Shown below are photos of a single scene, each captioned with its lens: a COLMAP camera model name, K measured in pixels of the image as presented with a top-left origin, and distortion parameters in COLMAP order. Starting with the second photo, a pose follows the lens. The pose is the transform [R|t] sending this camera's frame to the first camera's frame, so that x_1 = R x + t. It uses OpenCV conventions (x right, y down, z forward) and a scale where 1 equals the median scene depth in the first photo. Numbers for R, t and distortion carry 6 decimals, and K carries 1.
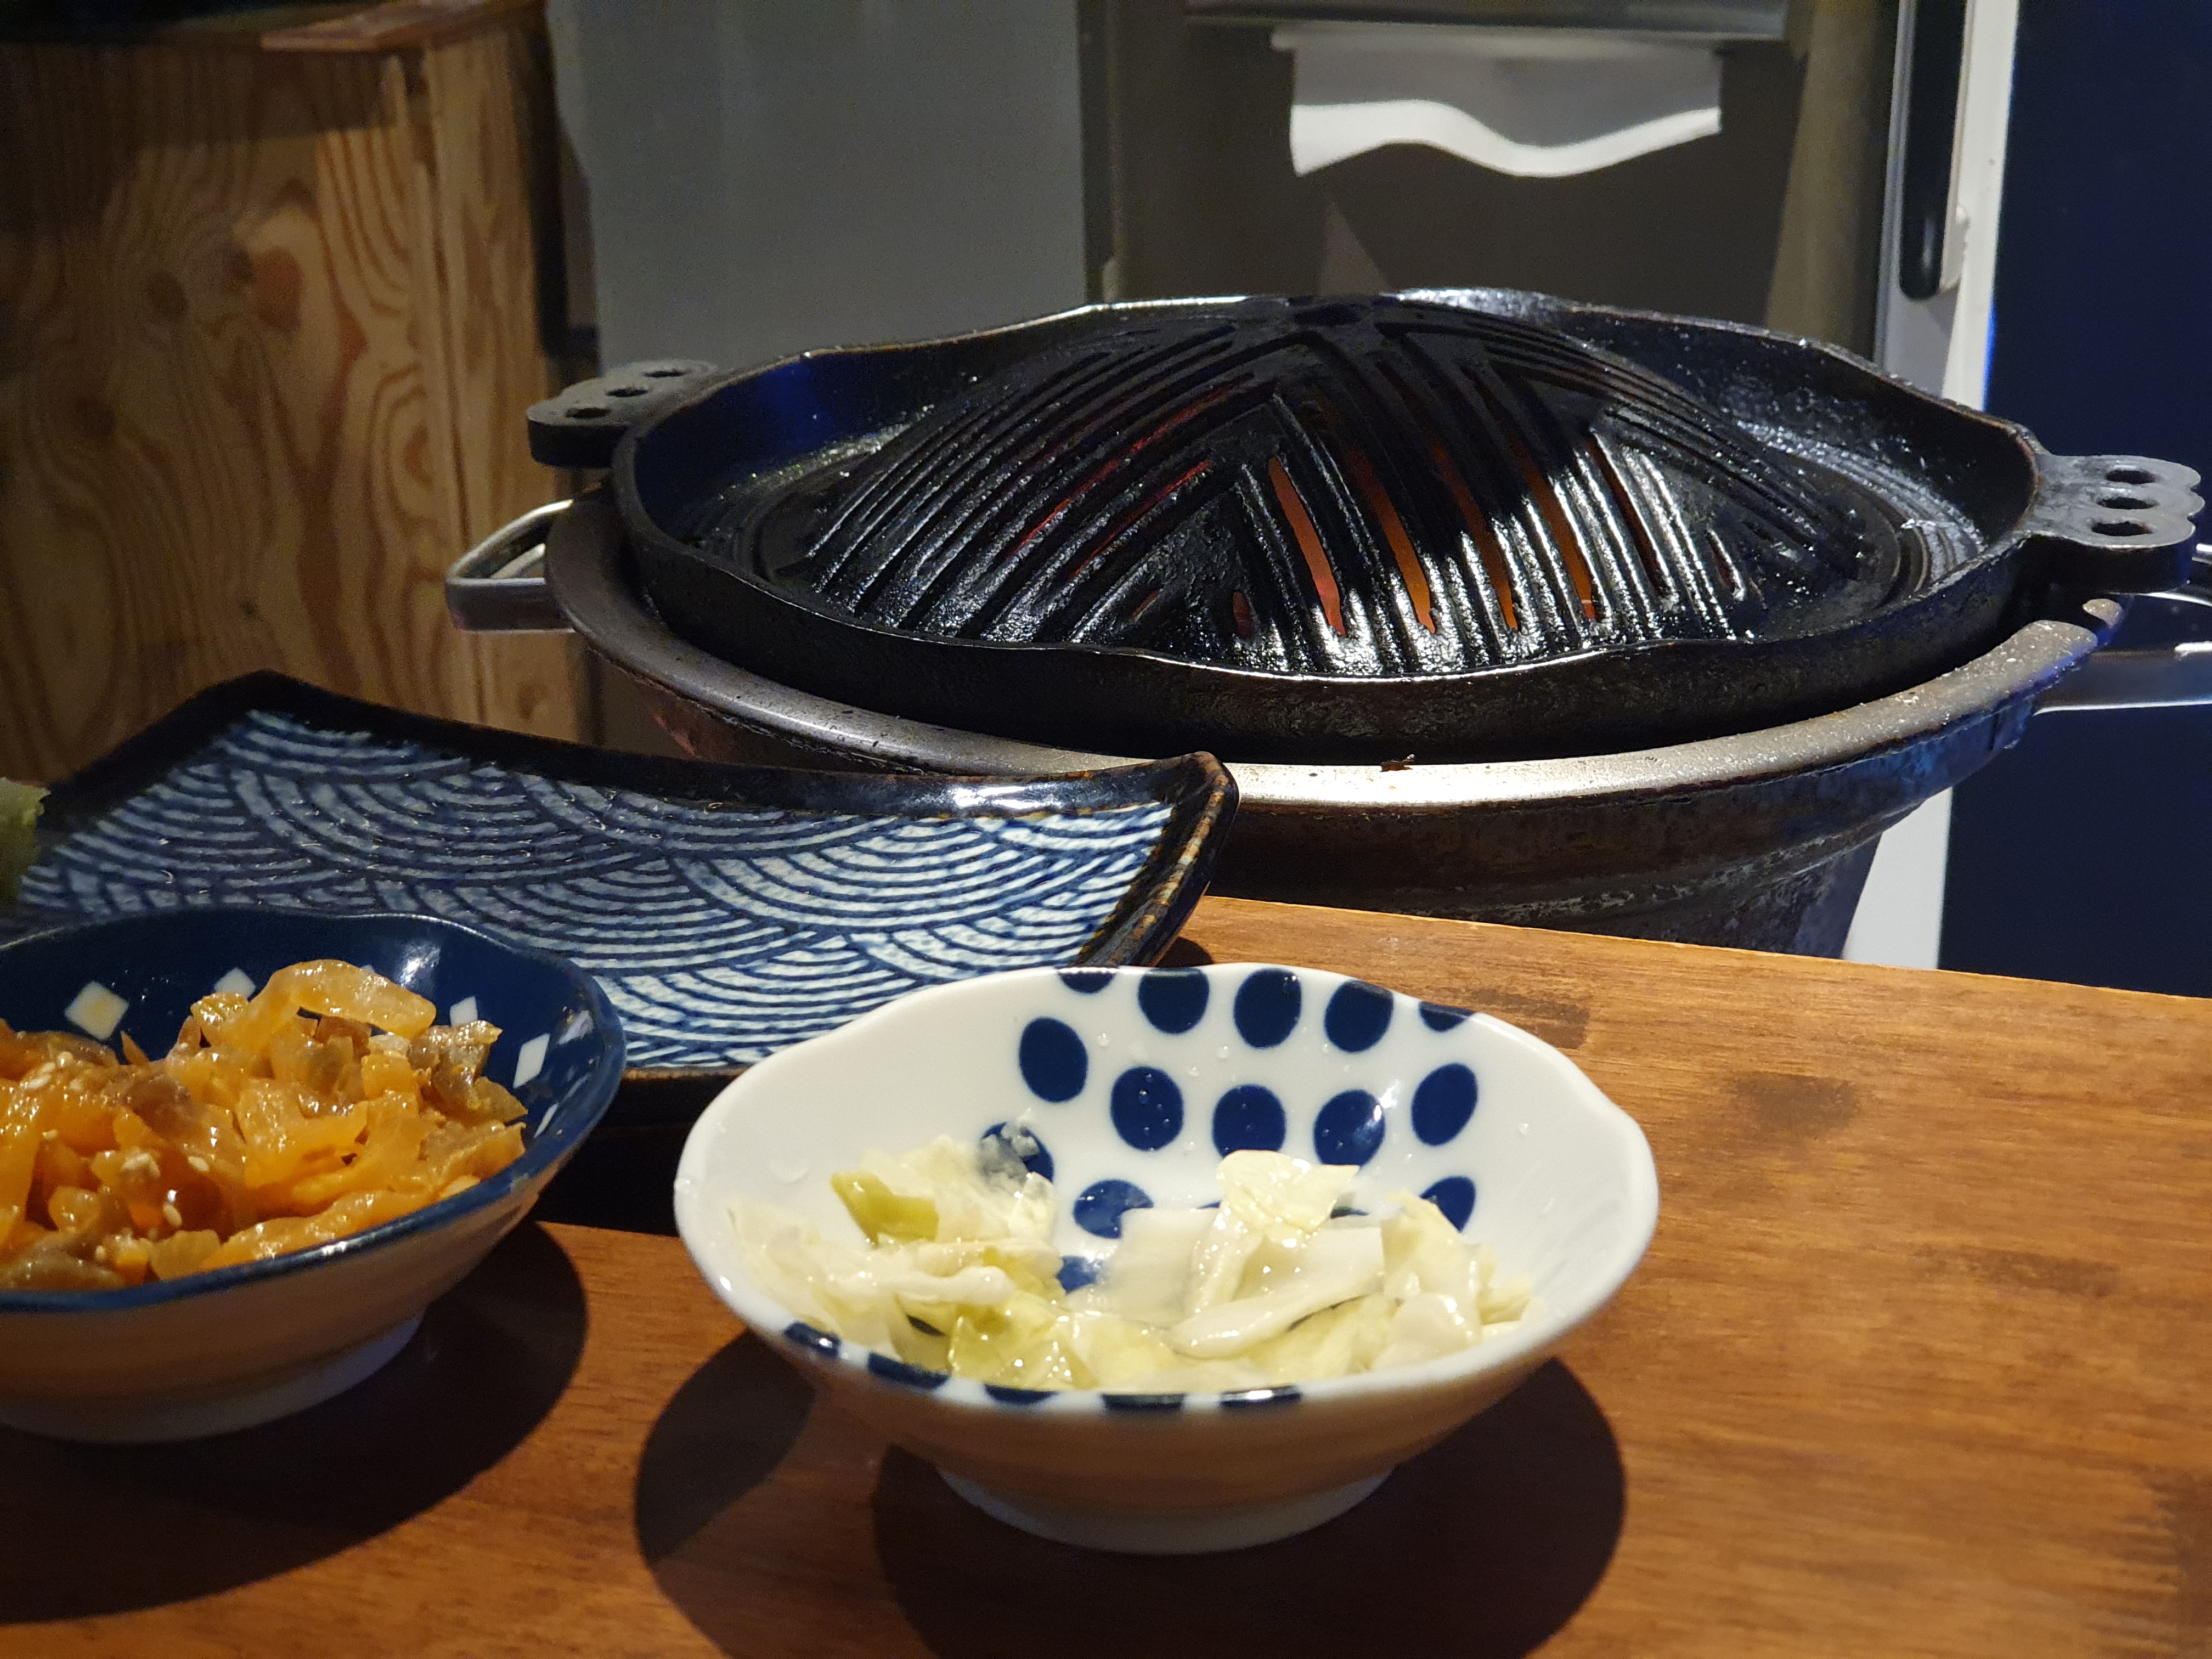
lens RADIAL K [[3403.2, 0, 1106.0], [0, 3403.2, 829.5], [0, 0, 1]] dist [0.072585, -0.163033]
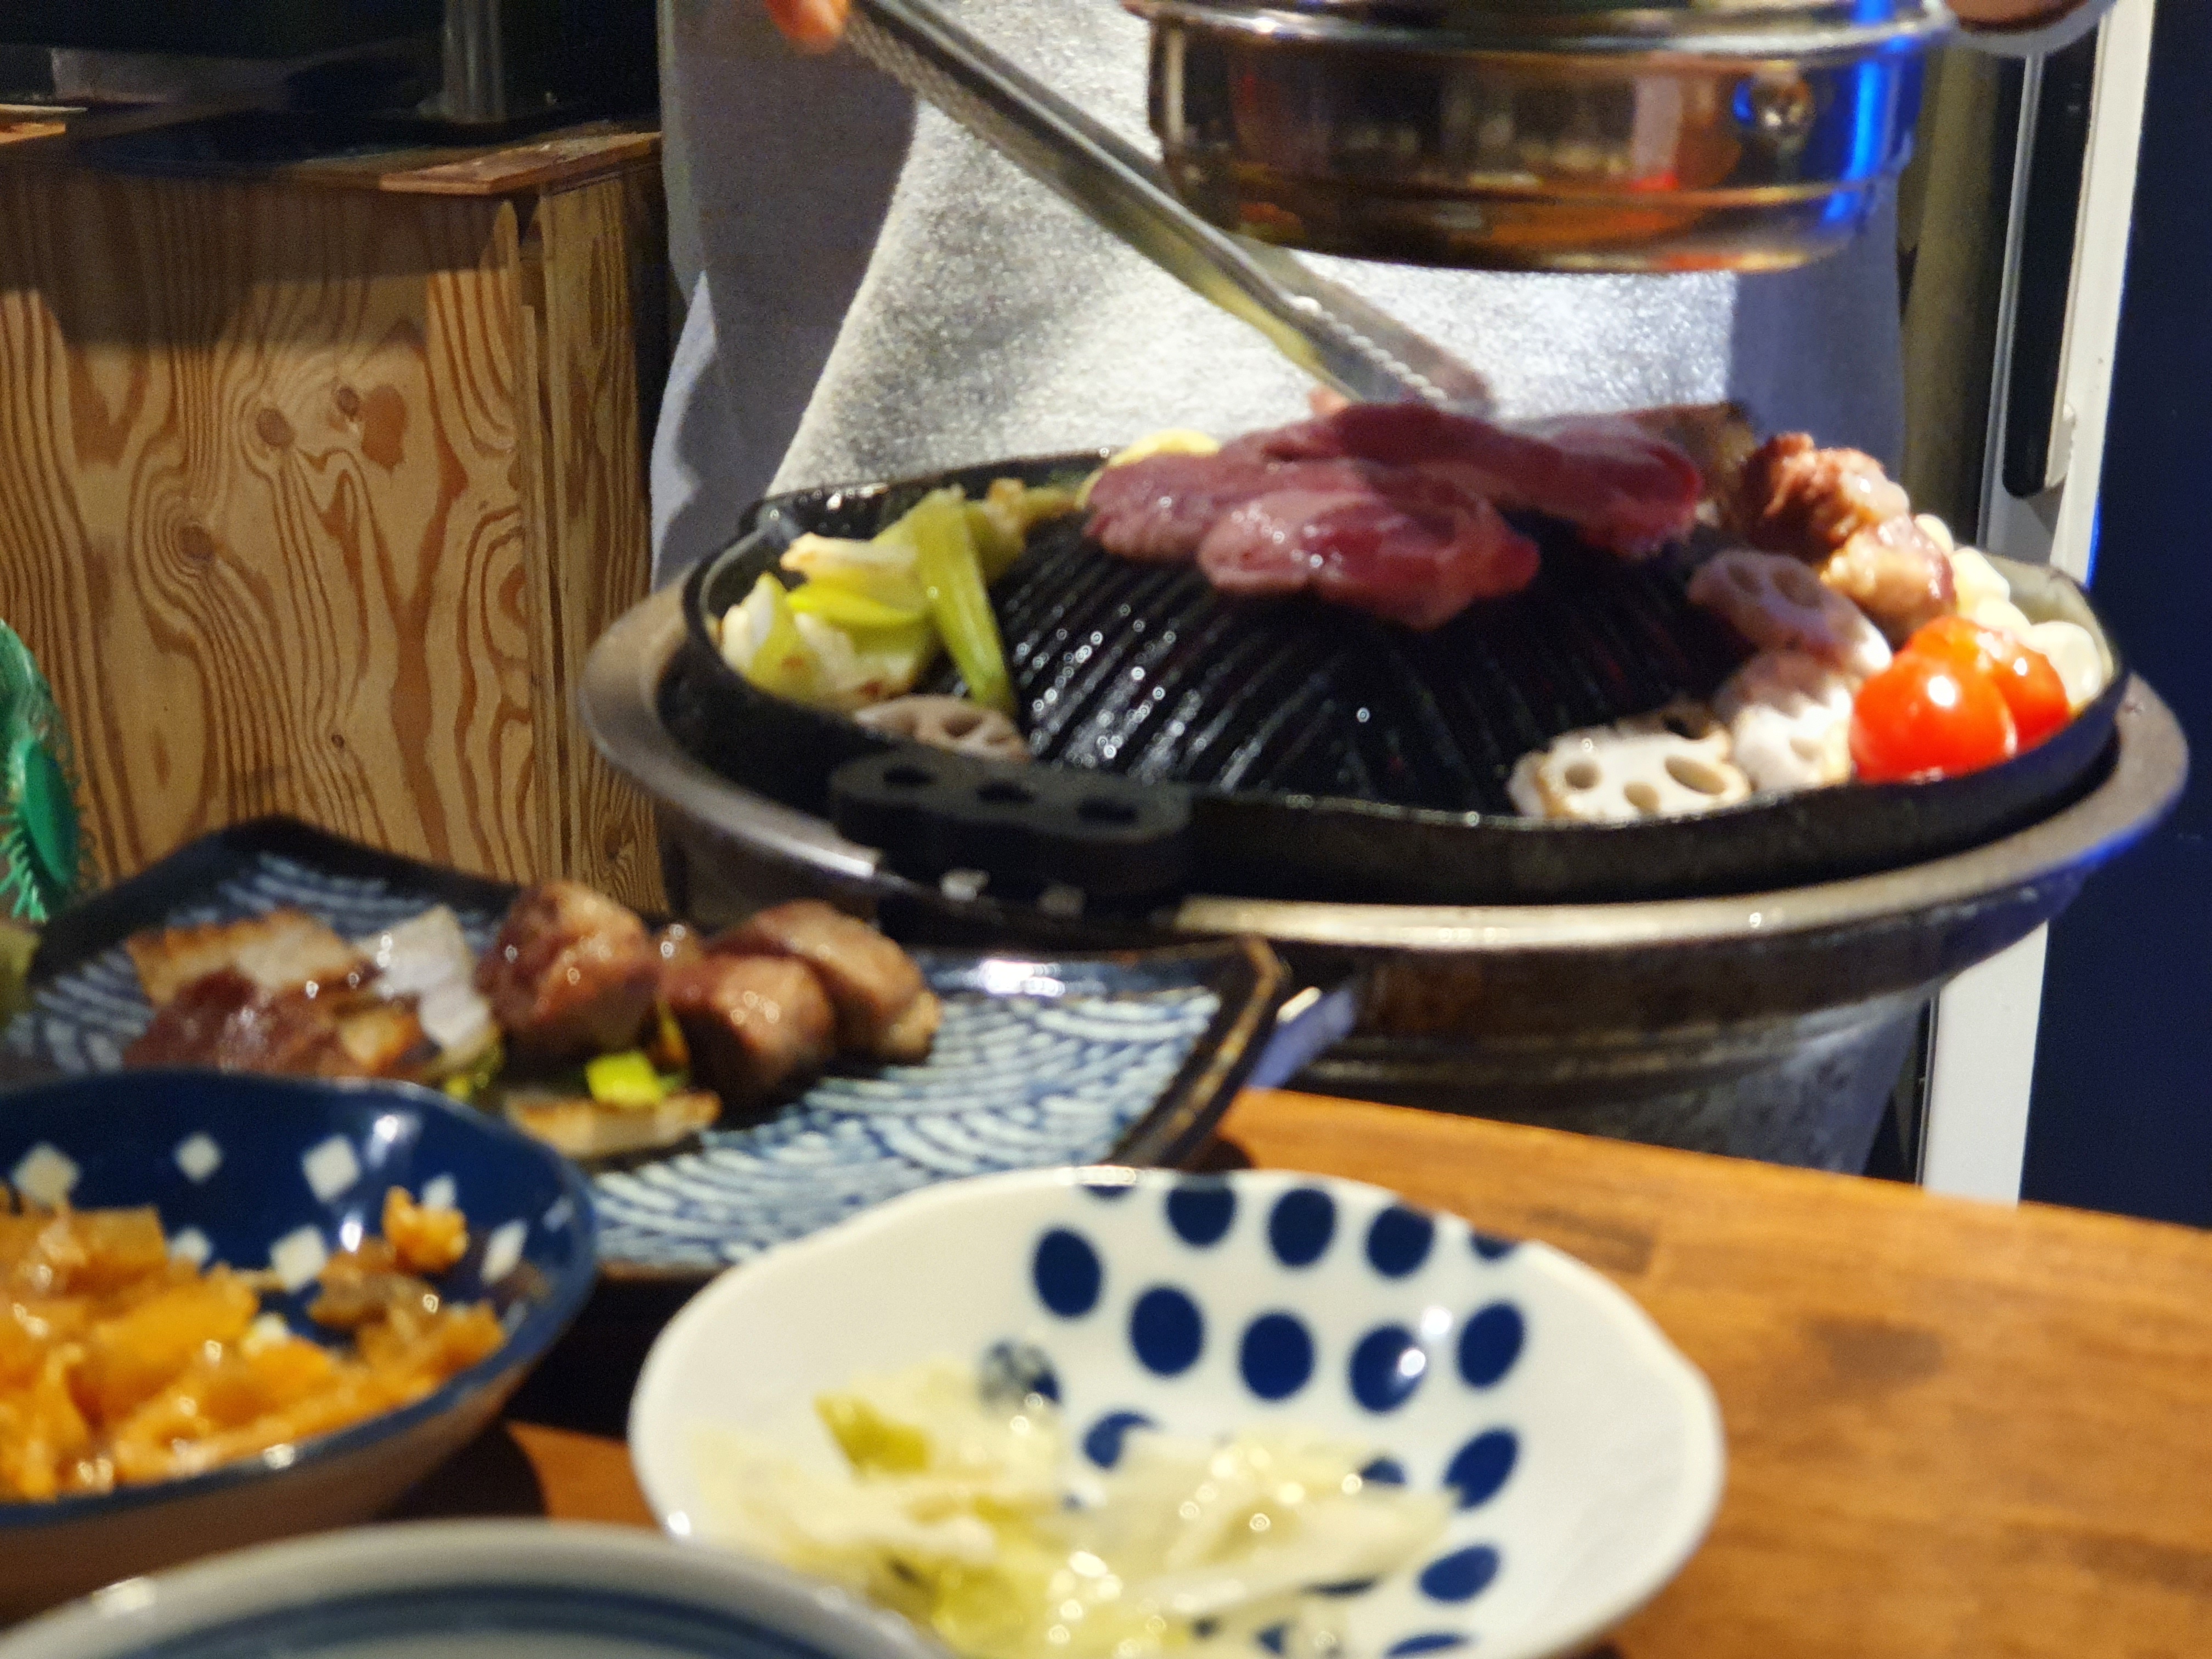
lens RADIAL K [[3328.0, 0, 1106.0], [0, 3328.0, 829.5], [0, 0, 1]] dist [0.113405, -0.018673]
pose [[0.998783, 0.040034, -0.028814, 0.013417], [-0.041314, 0.998120, -0.045274, -0.009944], [0.026947, 0.046410, 0.998559, 0.074876]]
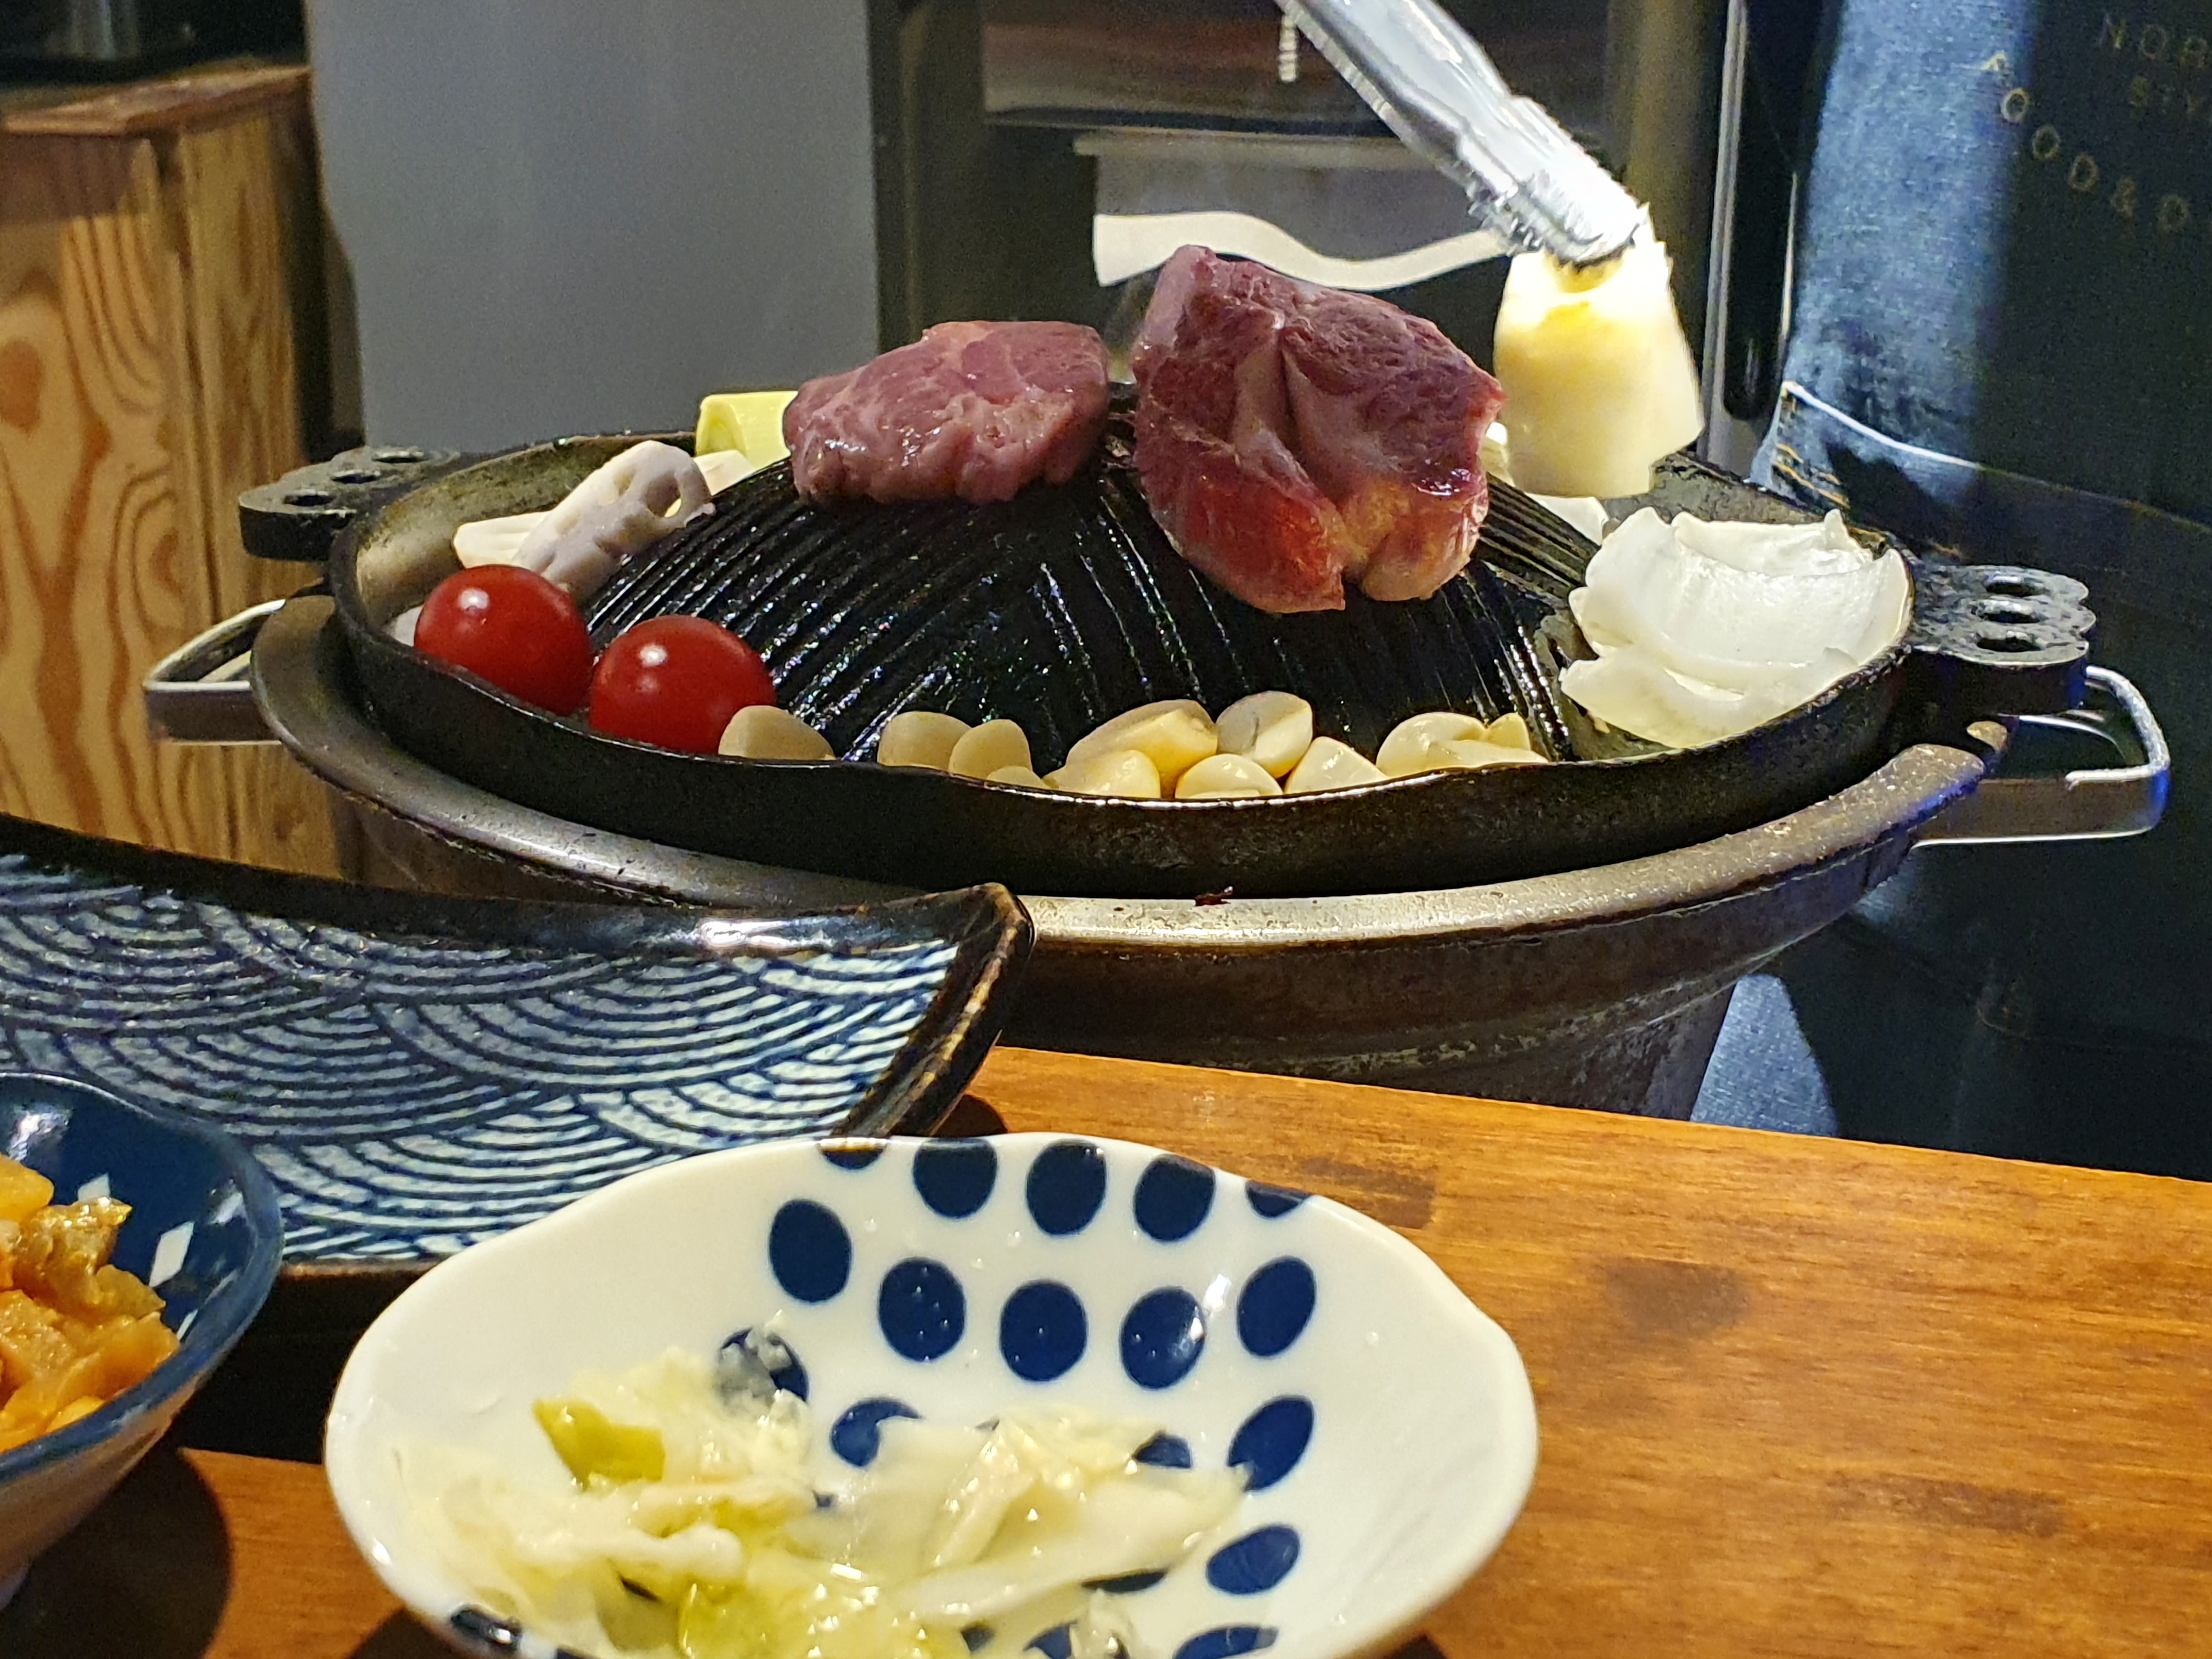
lens RADIAL K [[3381.0, 0, 1106.0], [0, 3381.0, 829.5], [0, 0, 1]] dist [0.333509, -1.436596]
pose [[0.998230, 0.007288, 0.059017, 0.005780], [-0.005068, 0.999277, -0.037691, -0.003948], [-0.059249, 0.037325, 0.997545, 0.129326]]
